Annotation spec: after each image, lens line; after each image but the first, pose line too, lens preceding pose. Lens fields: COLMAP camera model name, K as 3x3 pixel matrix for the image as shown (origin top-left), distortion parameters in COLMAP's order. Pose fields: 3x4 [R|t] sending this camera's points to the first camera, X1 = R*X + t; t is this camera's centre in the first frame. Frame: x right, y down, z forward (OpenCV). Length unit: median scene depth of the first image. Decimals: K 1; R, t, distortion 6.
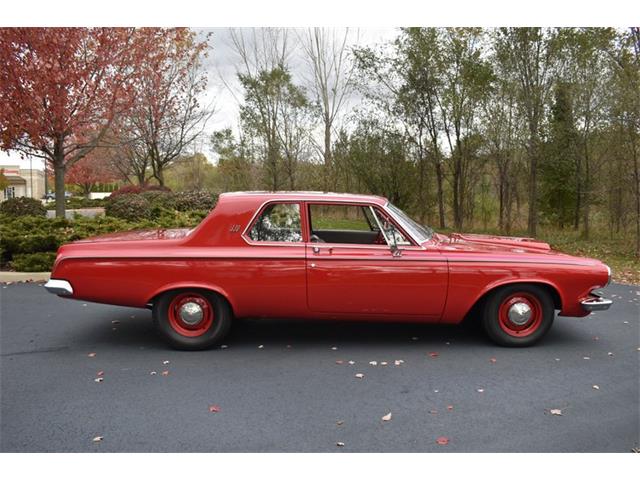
lens RADIAL K [[541.1, 0, 319.3], [0, 541.1, 239.0], [0, 0, 1]] dist [-0.087574, 0.005204]
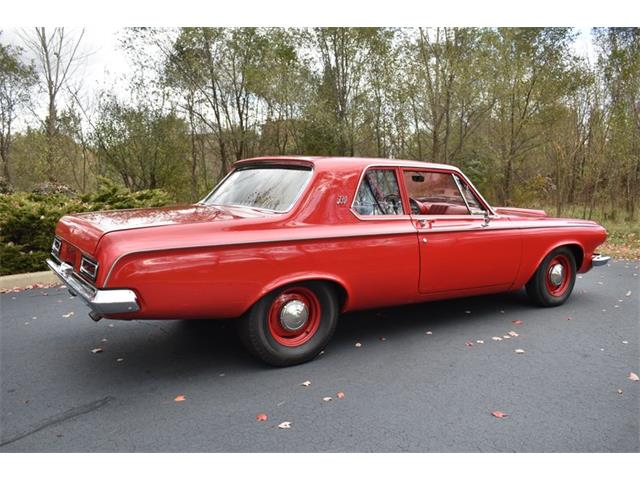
lens RADIAL K [[564.9, 0, 320.5], [0, 564.9, 240.8], [0, 0, 1]] dist [-0.087918, 0.010743]
pose [[0.835087, -0.060355, 0.546796, -0.317871], [0.048251, 0.998169, 0.036485, 0.004034], [-0.547997, -0.004085, 0.836470, 0.163064]]
